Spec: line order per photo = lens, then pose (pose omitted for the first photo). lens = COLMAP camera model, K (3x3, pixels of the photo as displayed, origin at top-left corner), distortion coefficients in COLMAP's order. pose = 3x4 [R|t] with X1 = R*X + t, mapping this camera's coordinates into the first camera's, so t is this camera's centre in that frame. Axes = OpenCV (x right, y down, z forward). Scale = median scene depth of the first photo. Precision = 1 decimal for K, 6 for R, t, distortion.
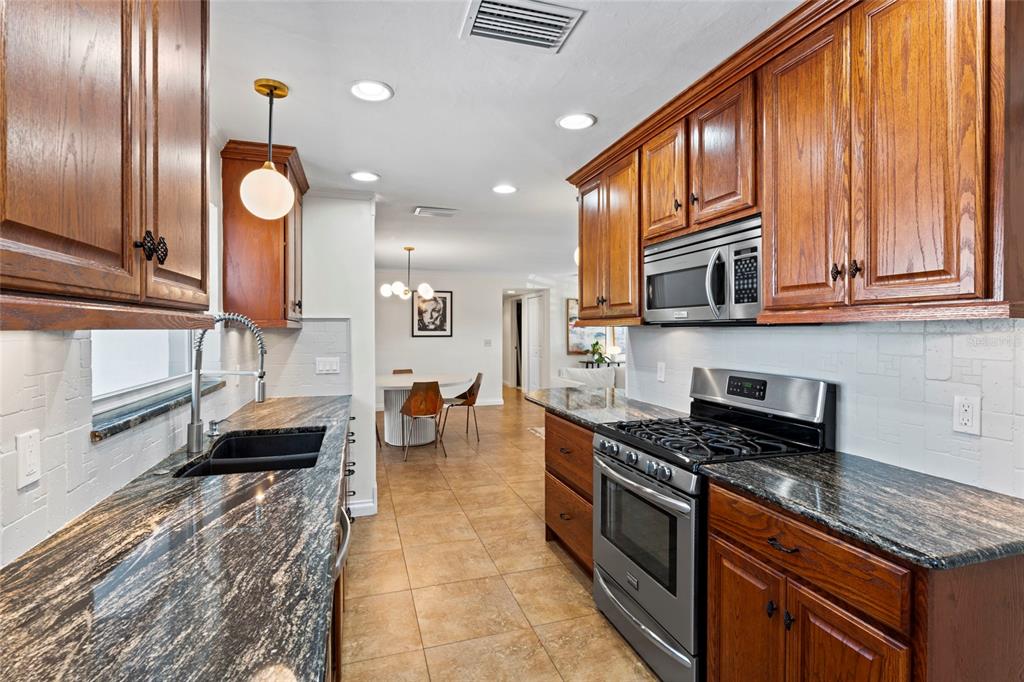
lens RADIAL K [[486.9, 0, 510.6], [0, 486.9, 337.4], [0, 0, 1]] dist [0.000024, 0.000000]
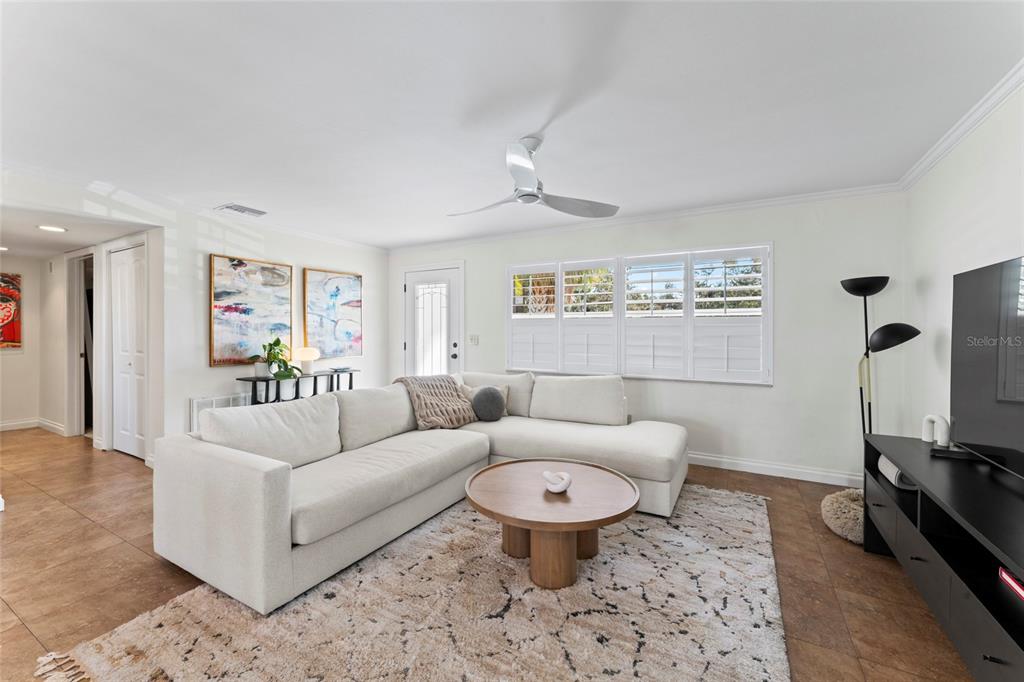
lens RADIAL K [[419.0, 0, 509.3], [0, 419.0, 335.8], [0, 0, 1]] dist [-0.013644, -0.000182]
pose [[0.723685, -0.004184, 0.690118, 0.045191], [0.001838, 0.999990, 0.004136, 0.002966], [-0.690128, -0.001725, 0.723685, 0.481732]]
